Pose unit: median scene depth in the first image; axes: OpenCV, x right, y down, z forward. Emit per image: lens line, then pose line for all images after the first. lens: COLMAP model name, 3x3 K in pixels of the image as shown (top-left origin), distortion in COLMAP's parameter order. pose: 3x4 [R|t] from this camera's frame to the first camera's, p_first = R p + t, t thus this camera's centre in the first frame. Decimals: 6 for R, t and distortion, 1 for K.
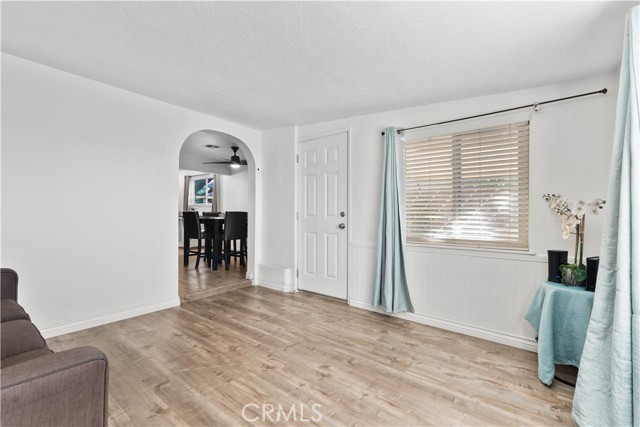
lens RADIAL K [[277.6, 0, 321.5], [0, 277.6, 214.6], [0, 0, 1]] dist [-0.006682, -0.000366]
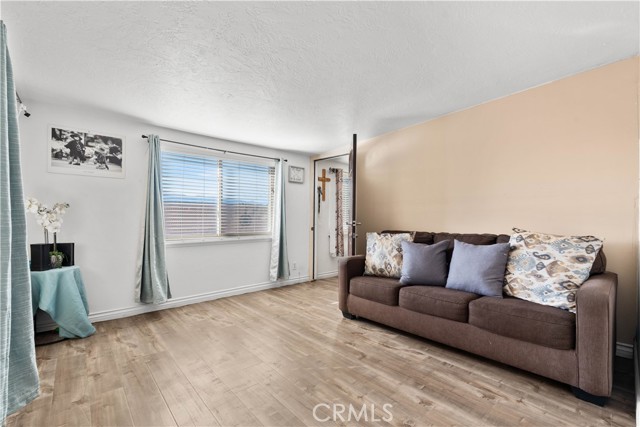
lens RADIAL K [[277.6, 0, 321.5], [0, 277.6, 214.6], [0, 0, 1]] dist [-0.006682, -0.000366]
pose [[-0.980480, -0.014467, 0.196084, -0.539749], [-0.015831, 0.999860, -0.005388, -0.006867], [-0.195979, -0.008387, -0.980572, 1.918635]]
